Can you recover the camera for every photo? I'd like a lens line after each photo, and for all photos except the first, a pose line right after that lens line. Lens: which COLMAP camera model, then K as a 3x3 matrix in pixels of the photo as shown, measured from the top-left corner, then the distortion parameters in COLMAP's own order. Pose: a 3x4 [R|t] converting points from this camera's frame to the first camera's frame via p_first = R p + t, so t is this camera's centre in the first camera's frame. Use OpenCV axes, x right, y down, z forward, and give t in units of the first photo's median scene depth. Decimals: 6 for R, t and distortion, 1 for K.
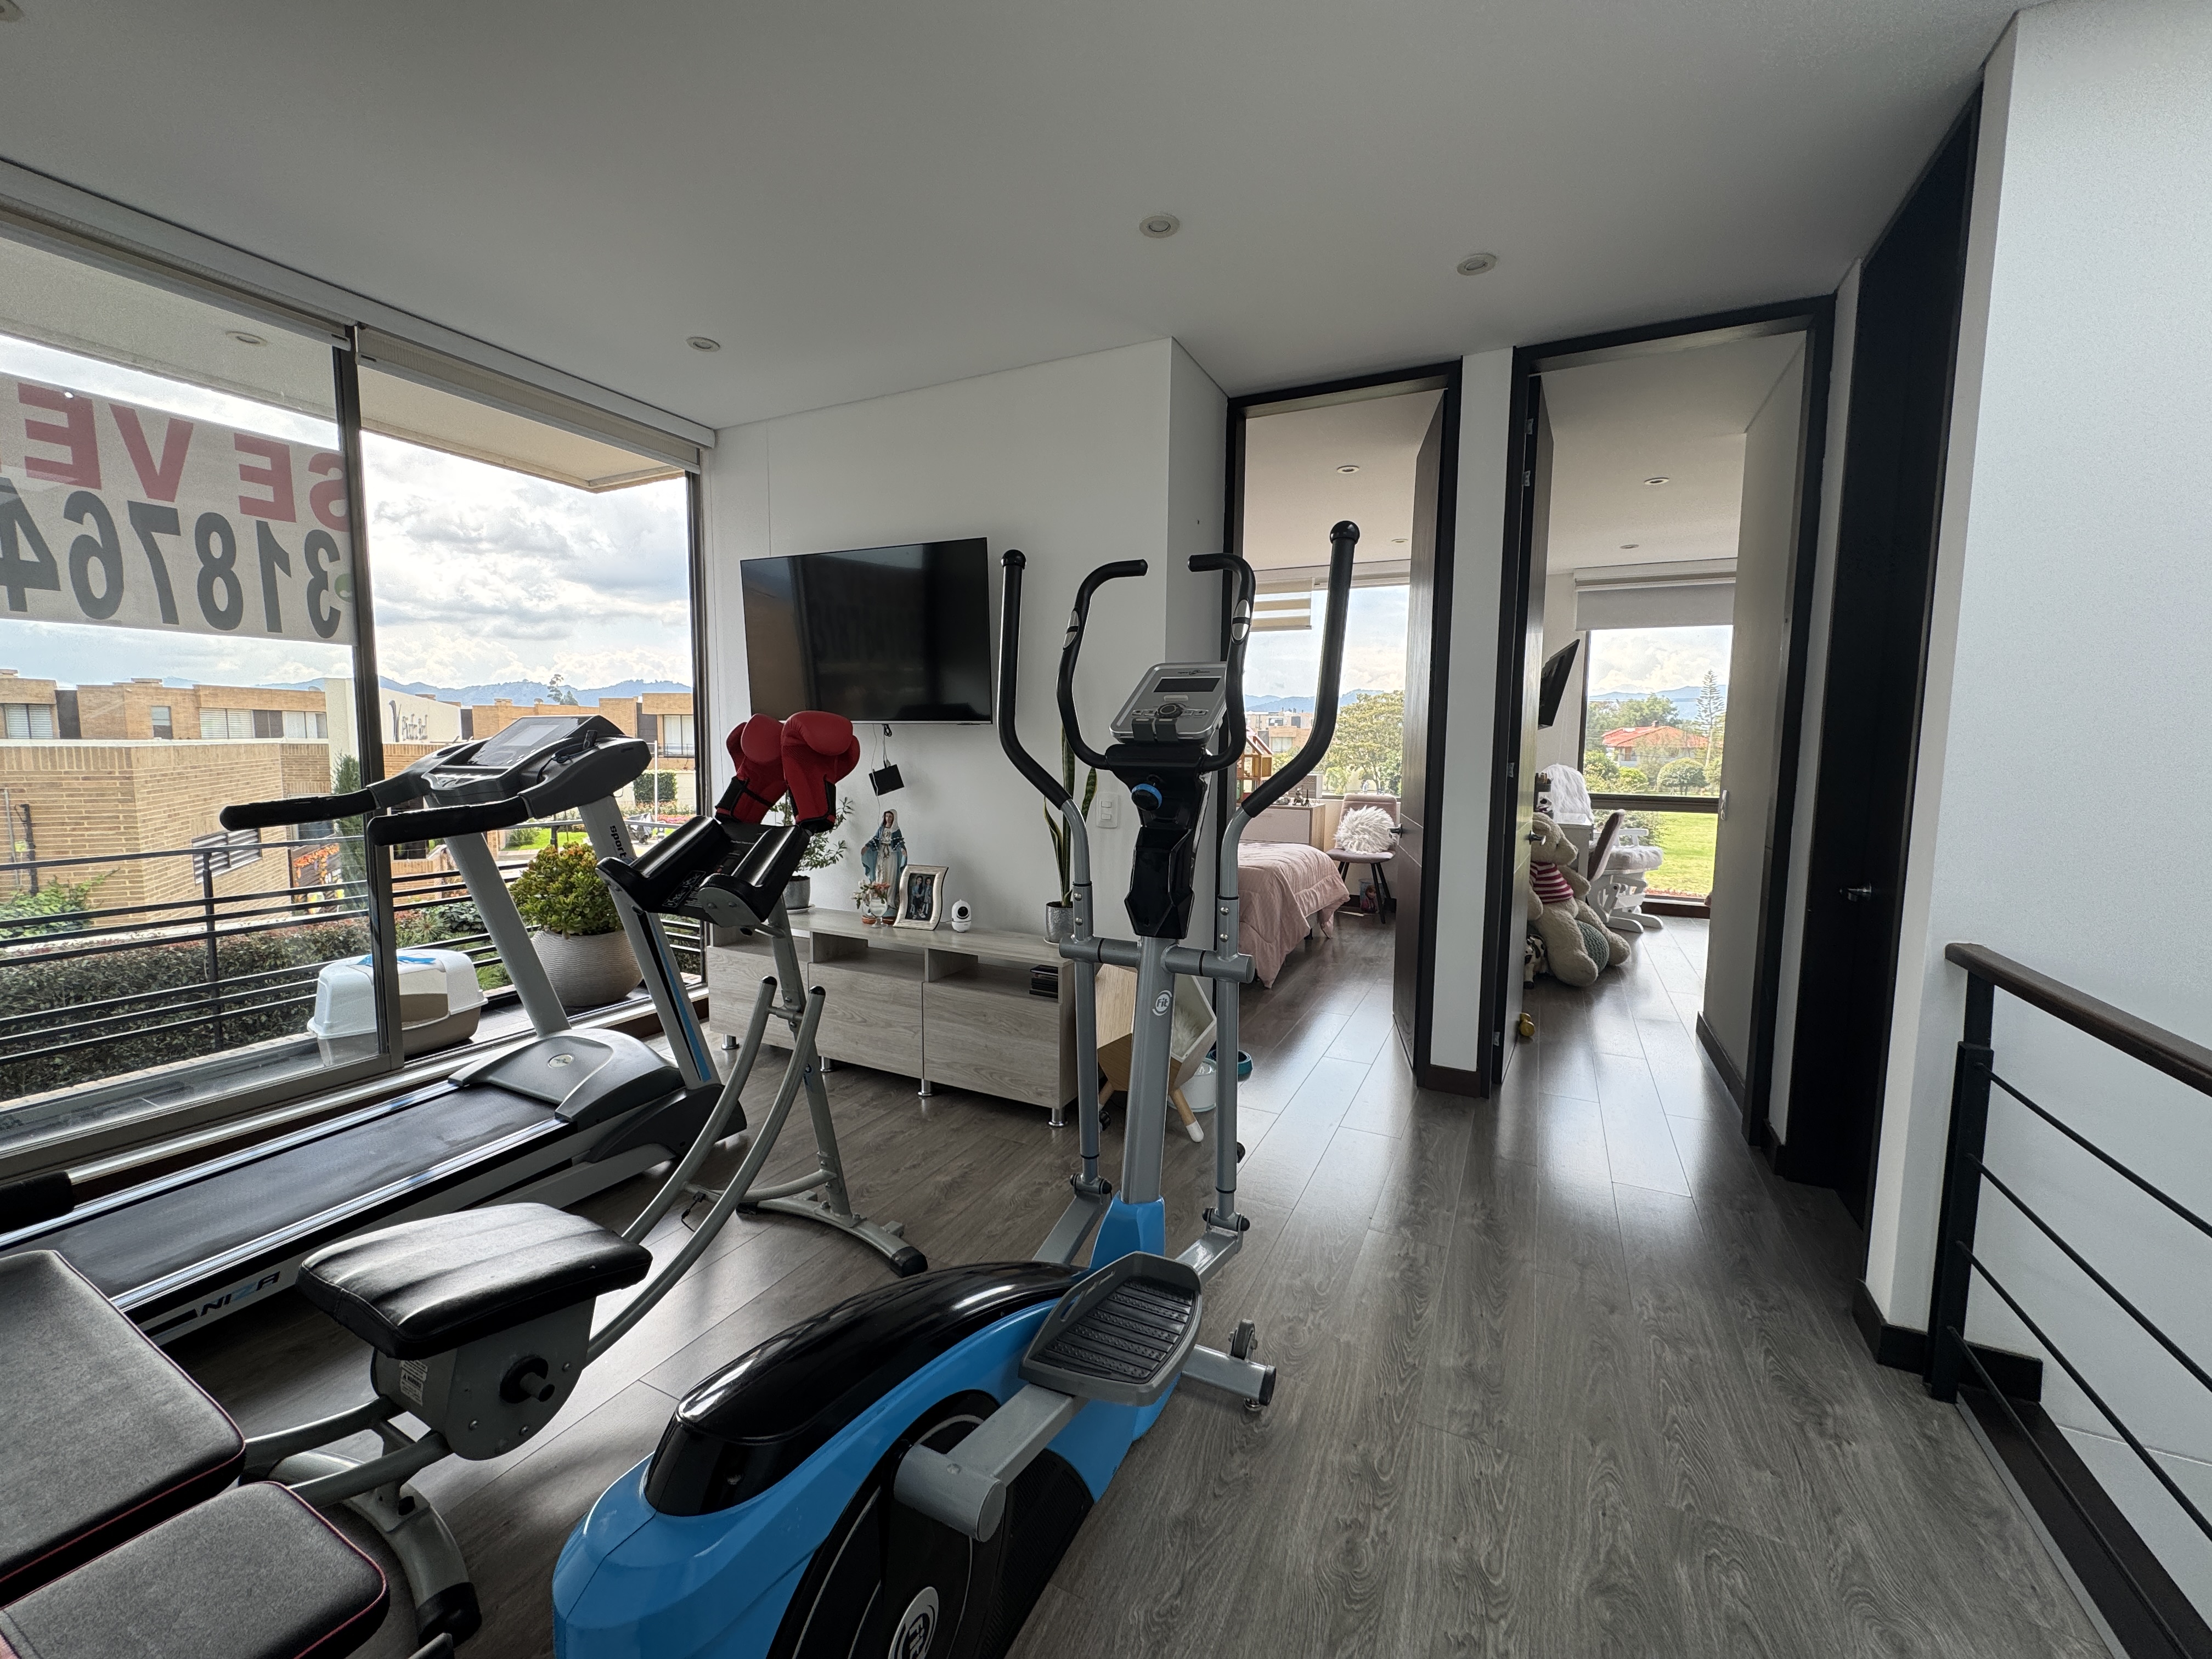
lens RADIAL K [[885.6, 0, 1101.7], [0, 885.6, 827.4], [0, 0, 1]] dist [0.003934, -0.000080]
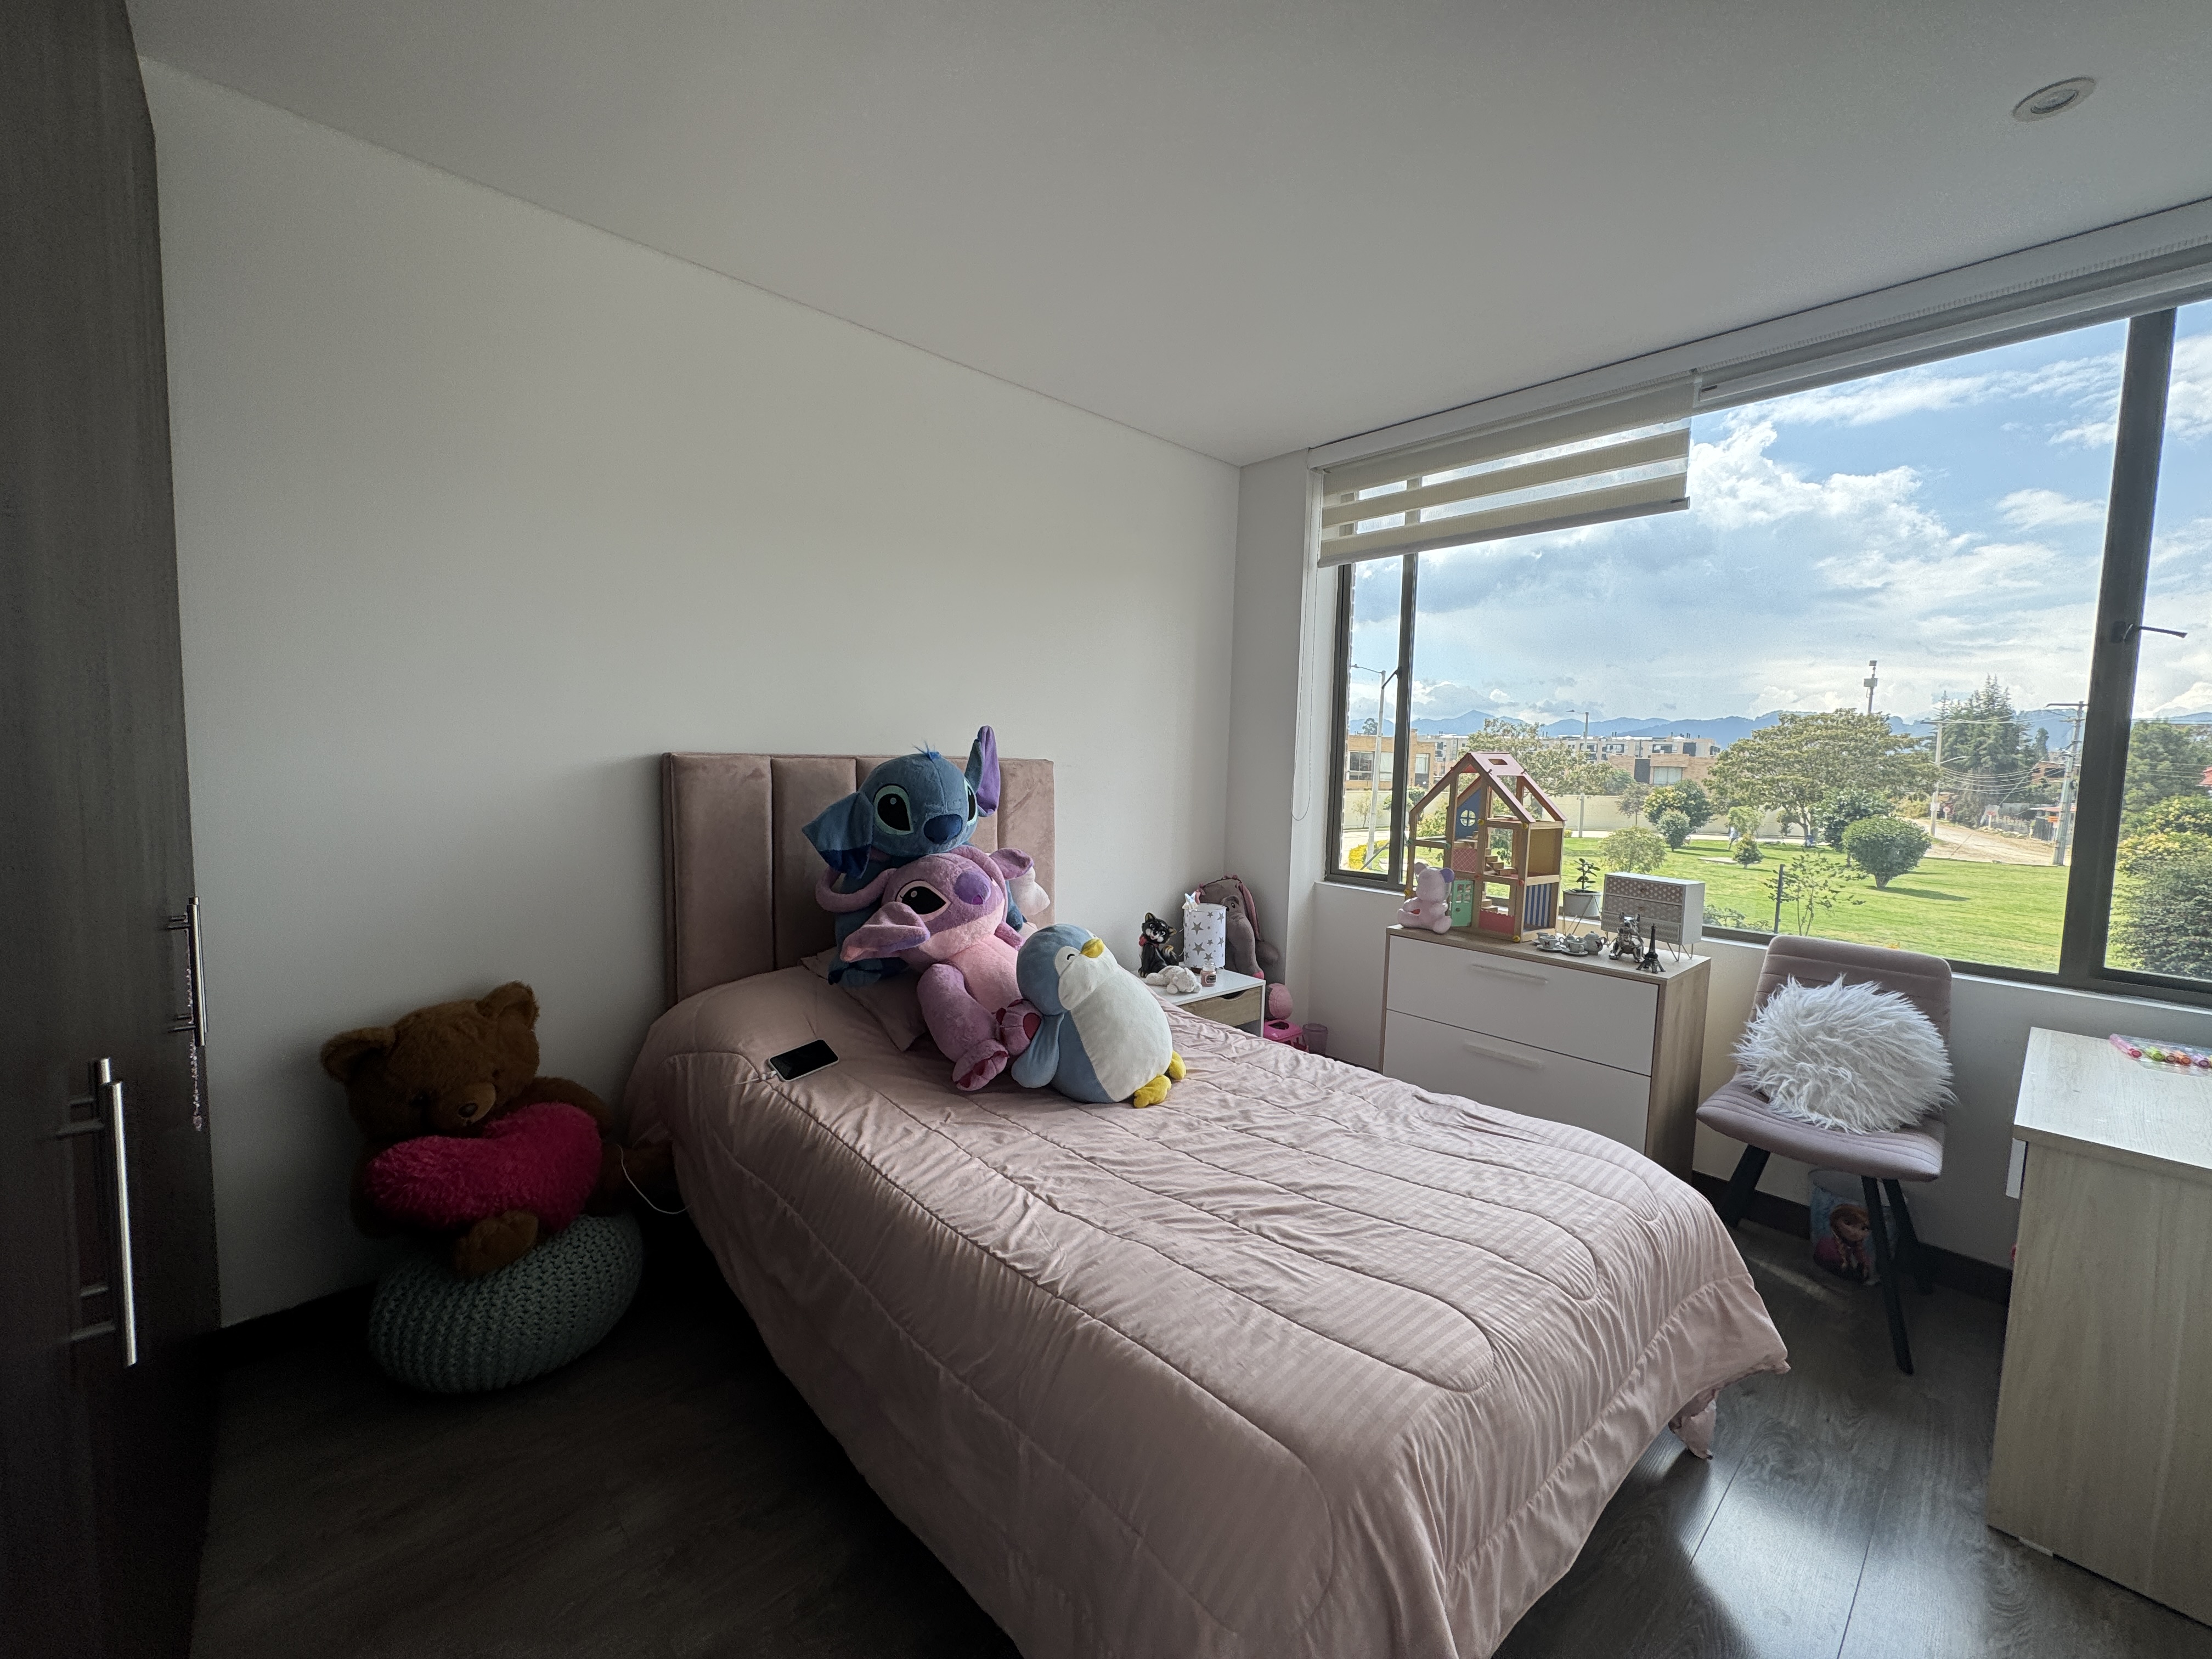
lens RADIAL K [[885.6, 0, 1108.7], [0, 885.6, 830.0], [0, 0, 1]] dist [0.003934, -0.000080]
pose [[0.934611, 0.041152, -0.353283, 0.142668], [-0.049555, 0.998662, -0.014769, -0.063320], [0.352203, 0.031310, 0.935400, 0.548183]]
